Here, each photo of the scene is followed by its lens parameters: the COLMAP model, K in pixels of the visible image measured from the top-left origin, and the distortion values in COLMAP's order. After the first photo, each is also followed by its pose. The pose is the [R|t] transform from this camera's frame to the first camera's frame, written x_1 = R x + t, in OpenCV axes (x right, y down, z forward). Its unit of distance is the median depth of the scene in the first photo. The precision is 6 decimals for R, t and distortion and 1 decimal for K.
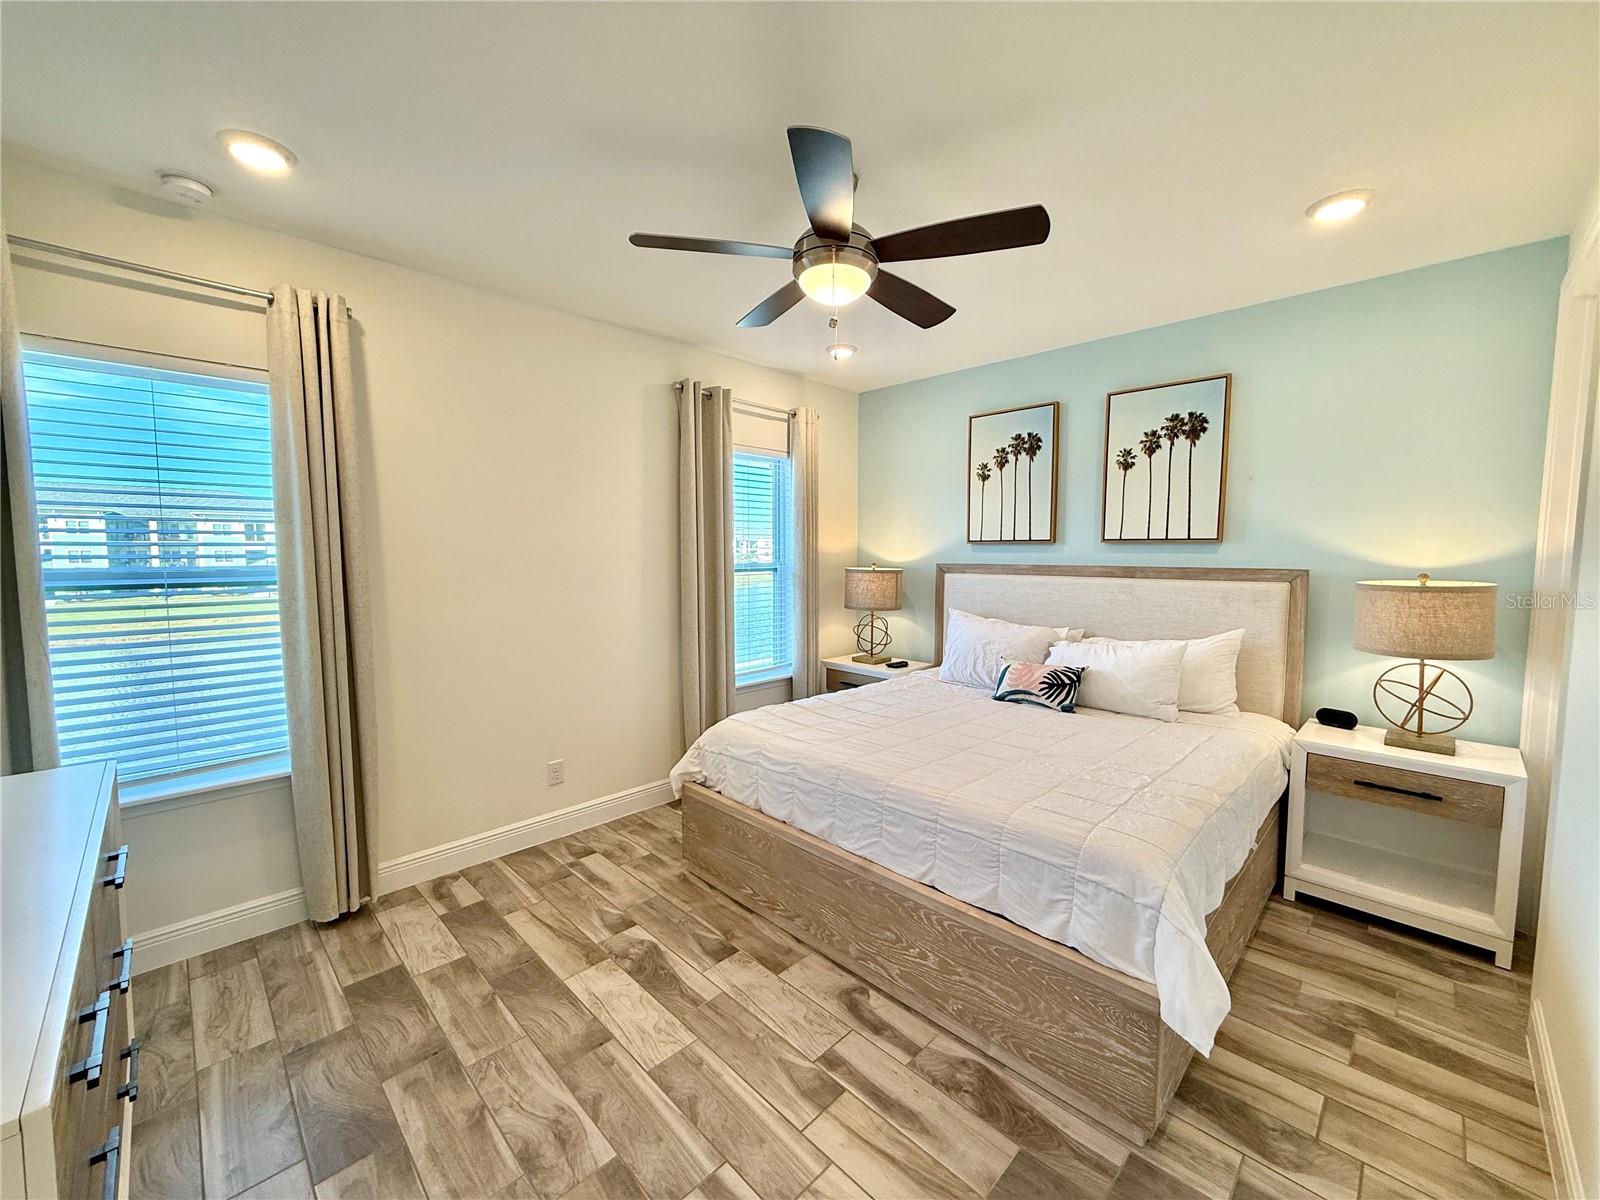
lens RADIAL K [[637.3, 0, 800.5], [0, 637.3, 601.3], [0, 0, 1]] dist [-0.002375, 0.000174]
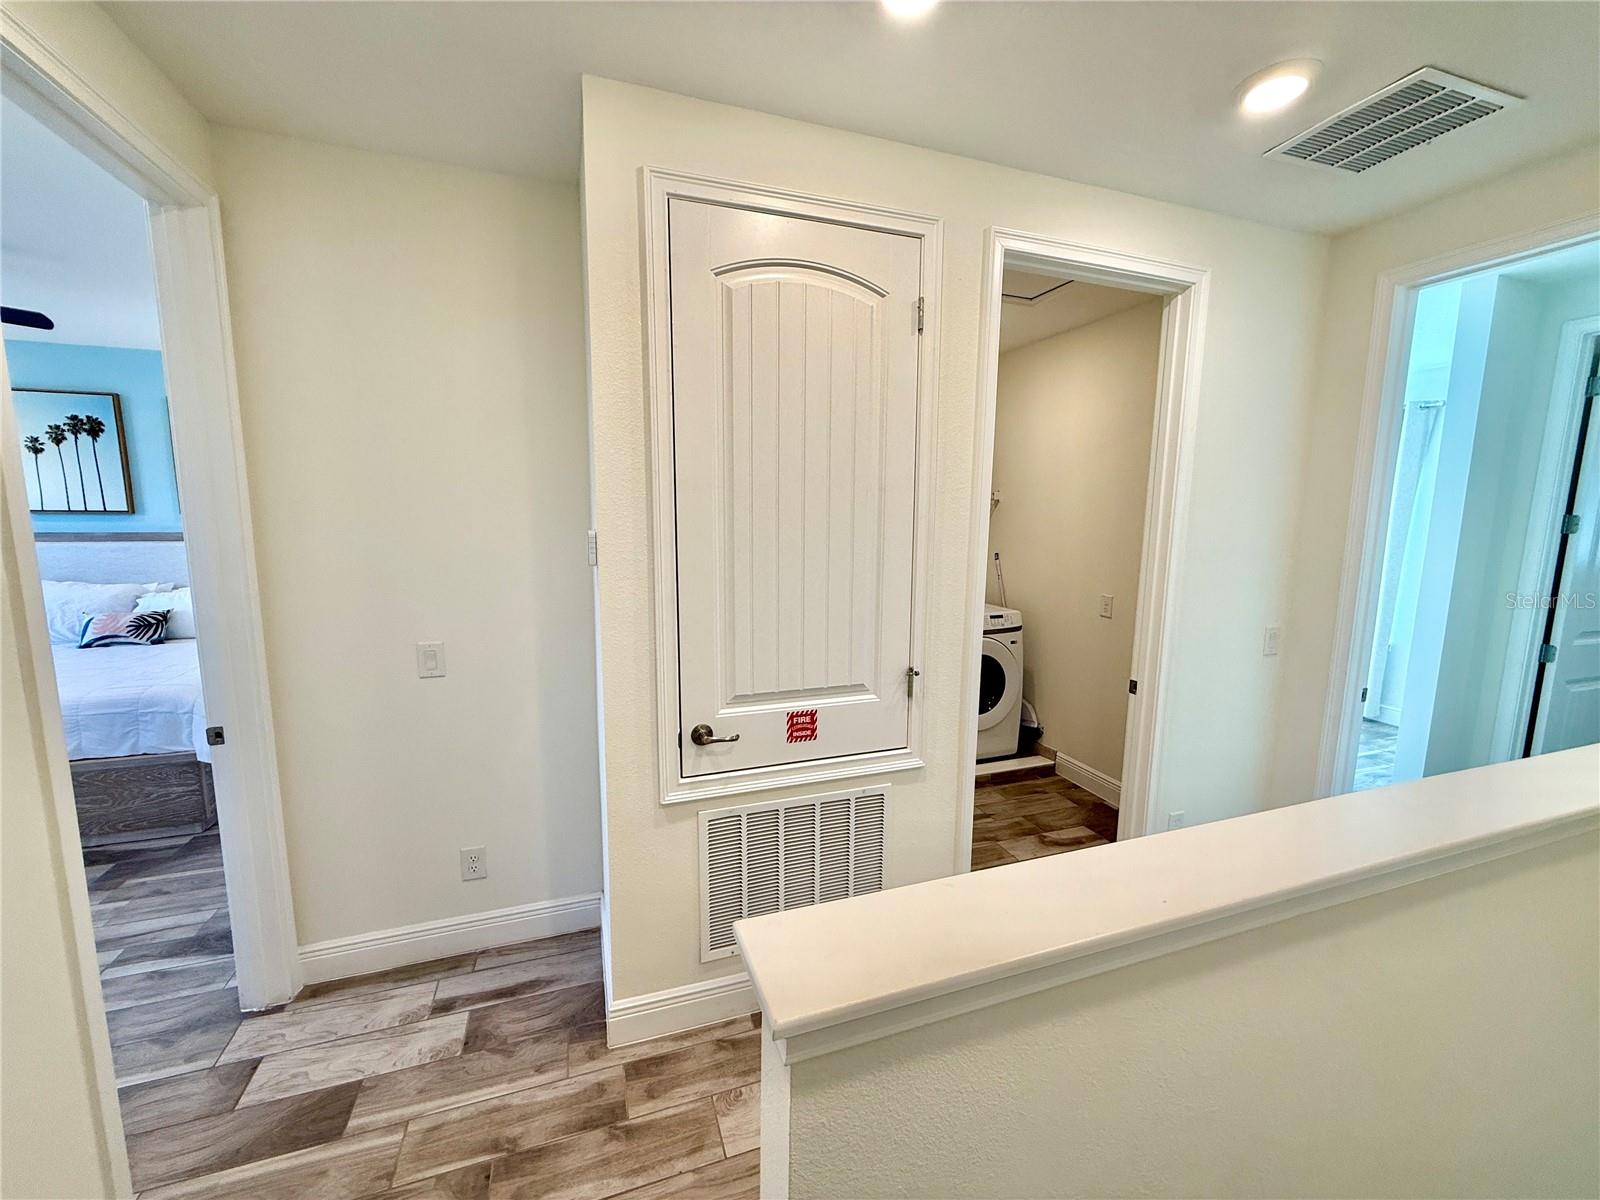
lens RADIAL K [[637.3, 0, 800.7], [0, 637.3, 603.4], [0, 0, 1]] dist [-0.002375, 0.000174]
pose [[0.437864, -0.116658, 0.891440, -0.156578], [0.057740, 0.993148, 0.101607, 0.030785], [-0.897185, 0.006982, 0.441600, -0.749361]]
